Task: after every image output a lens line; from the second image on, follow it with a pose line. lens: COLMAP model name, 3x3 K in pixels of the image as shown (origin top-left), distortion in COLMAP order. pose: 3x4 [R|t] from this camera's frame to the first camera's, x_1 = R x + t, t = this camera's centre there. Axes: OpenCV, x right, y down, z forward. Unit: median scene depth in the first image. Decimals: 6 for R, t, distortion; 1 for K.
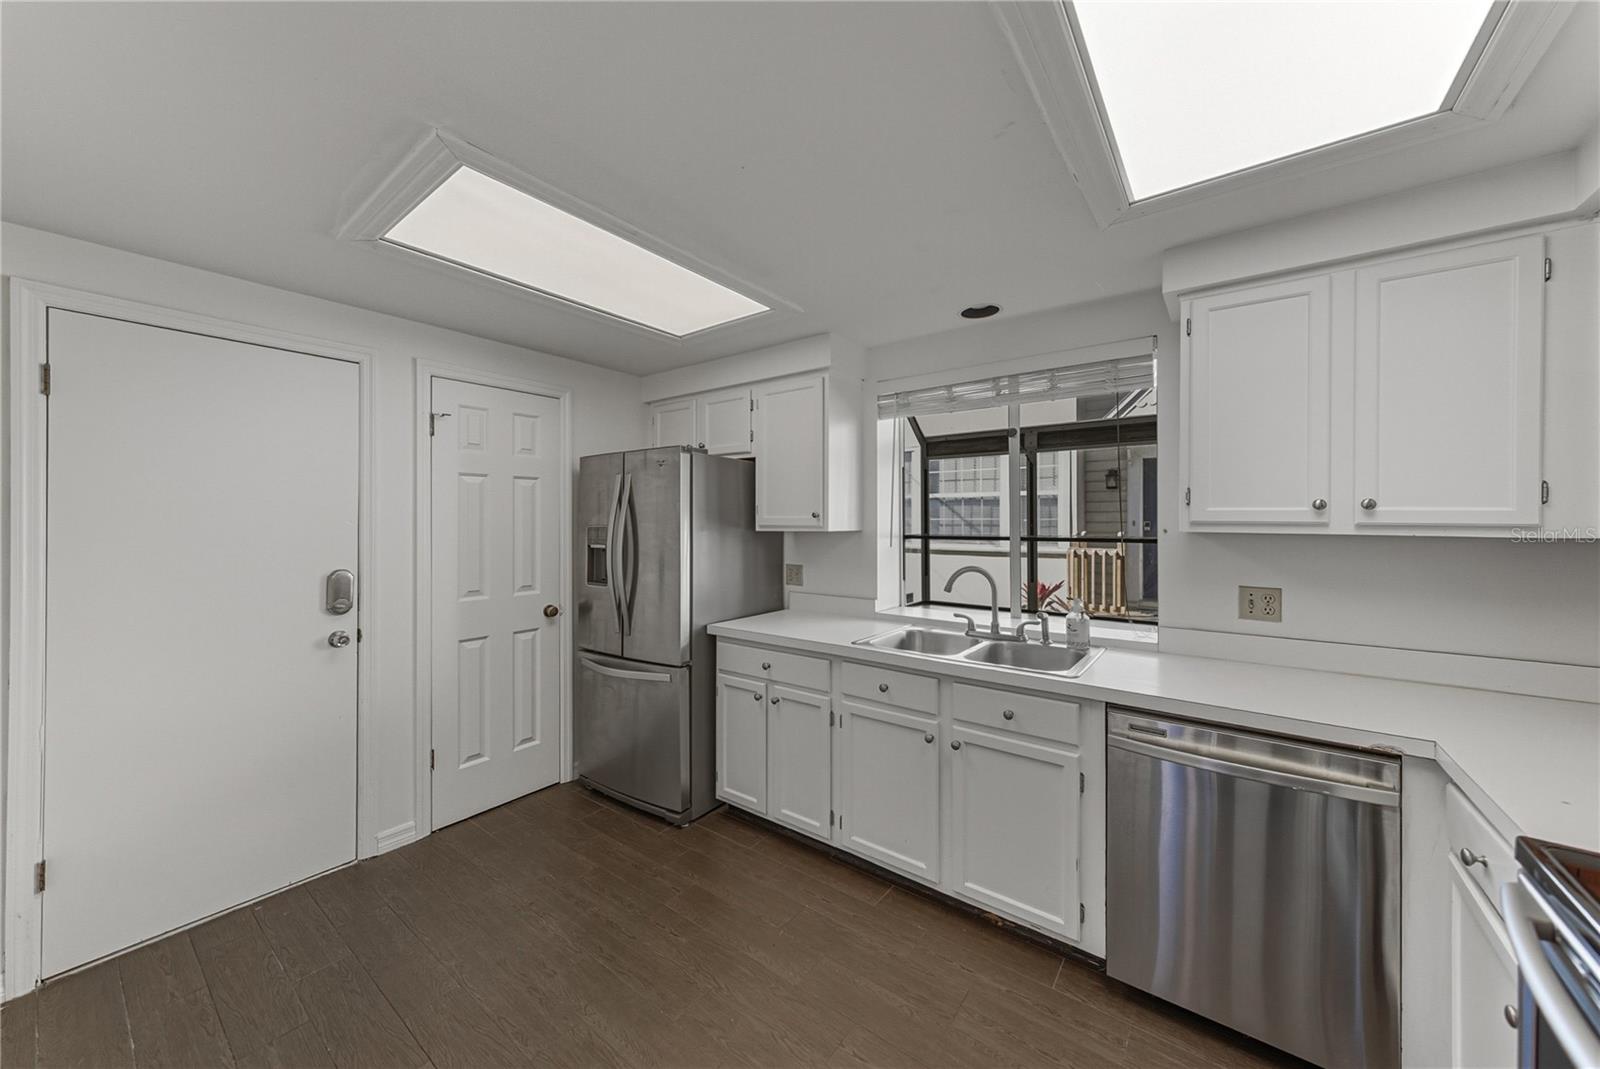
lens RADIAL K [[569.9, 0, 799.7], [0, 569.9, 527.7], [0, 0, 1]] dist [-0.001158, 0.000392]
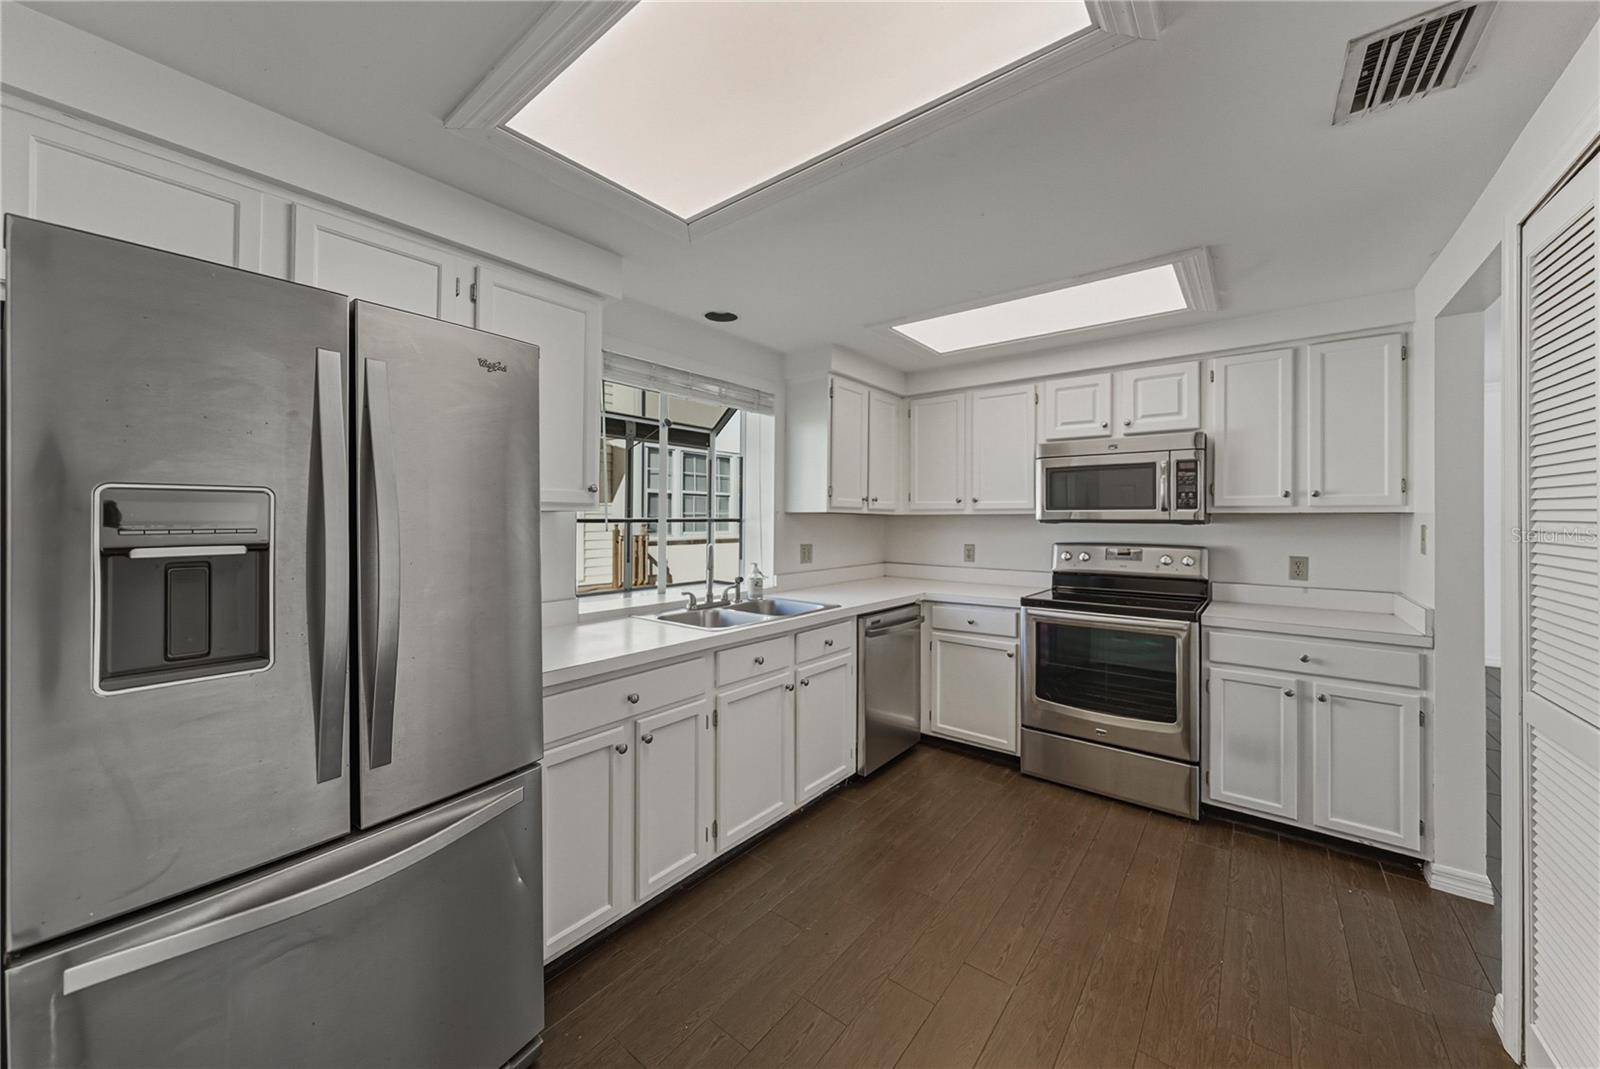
lens RADIAL K [[569.9, 0, 826.6], [0, 569.9, 521.7], [0, 0, 1]] dist [-0.001158, 0.000392]
pose [[-0.009724, -0.004562, 0.999942, -0.813469], [0.003399, 0.999984, 0.004595, 0.021316], [-0.999947, 0.003443, -0.009708, 0.806526]]
